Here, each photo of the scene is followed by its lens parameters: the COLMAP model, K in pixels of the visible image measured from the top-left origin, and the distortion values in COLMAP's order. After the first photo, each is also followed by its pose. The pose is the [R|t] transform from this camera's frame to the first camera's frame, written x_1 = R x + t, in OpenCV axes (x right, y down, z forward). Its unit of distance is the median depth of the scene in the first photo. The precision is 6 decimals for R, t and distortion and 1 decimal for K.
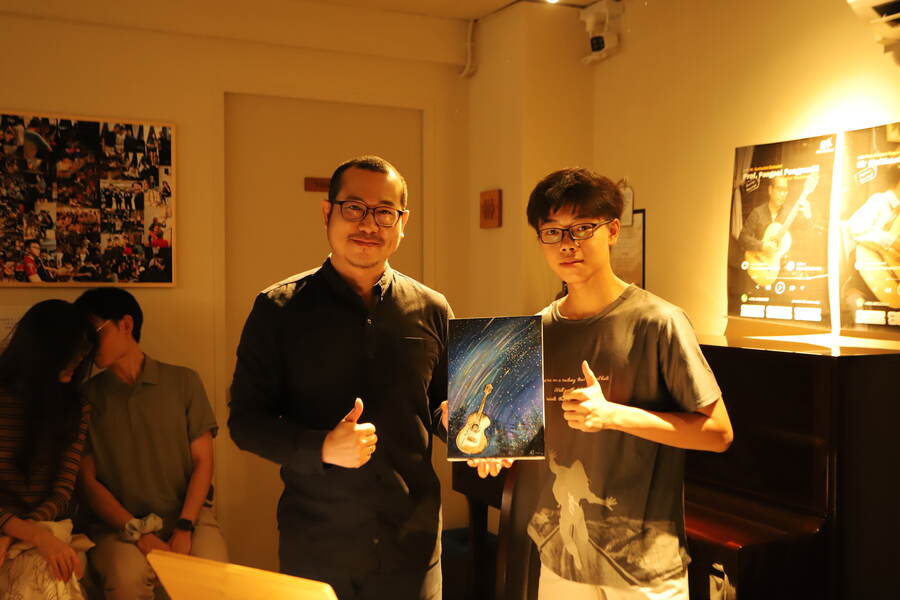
lens RADIAL K [[979.1, 0, 449.3], [0, 979.1, 306.6], [0, 0, 1]] dist [0.055721, 0.000000]
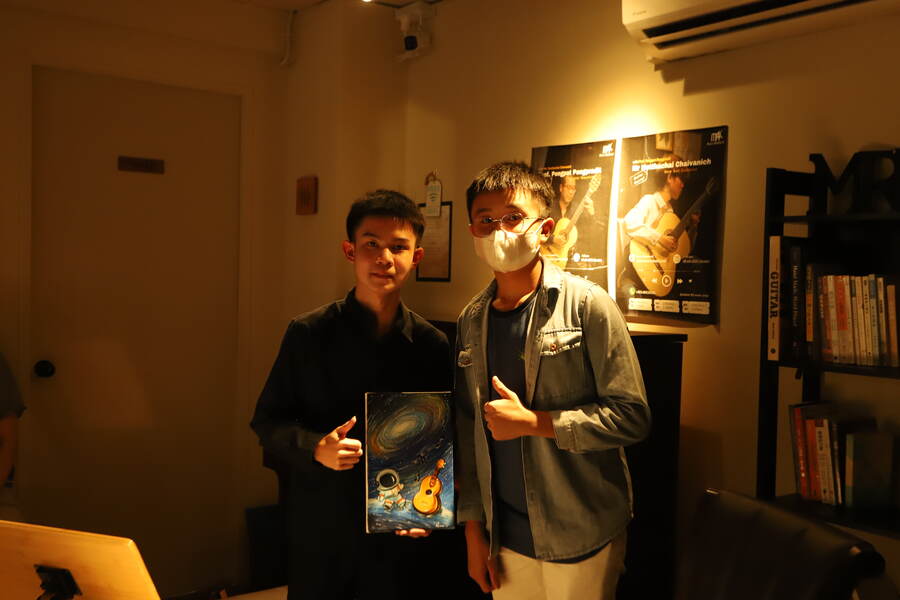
lens RADIAL K [[979.1, 0, 443.2], [0, 979.1, 302.6], [0, 0, 1]] dist [0.055721, 0.000000]
pose [[0.985077, 0.019105, 0.171049, 0.010433], [-0.020057, 0.999791, 0.003839, 0.007182], [-0.170940, -0.007213, 0.985255, -0.050704]]
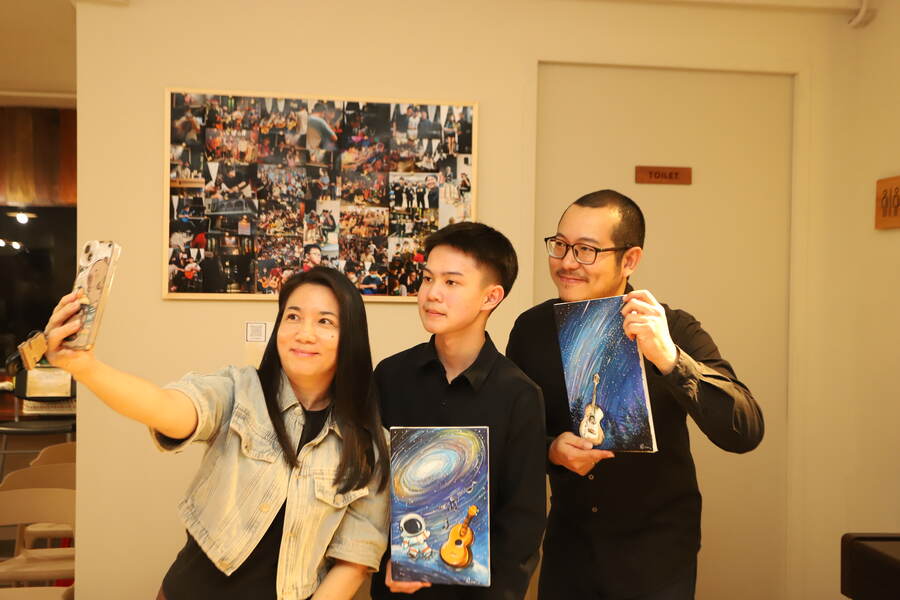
lens RADIAL K [[979.1, 0, 450.1], [0, 979.1, 292.7], [0, 0, 1]] dist [0.055721, 0.000000]
pose [[0.952598, 0.013091, -0.303949, -0.053641], [-0.022430, 0.999377, -0.027253, -0.006156], [0.303403, 0.032779, 0.952299, 0.234689]]
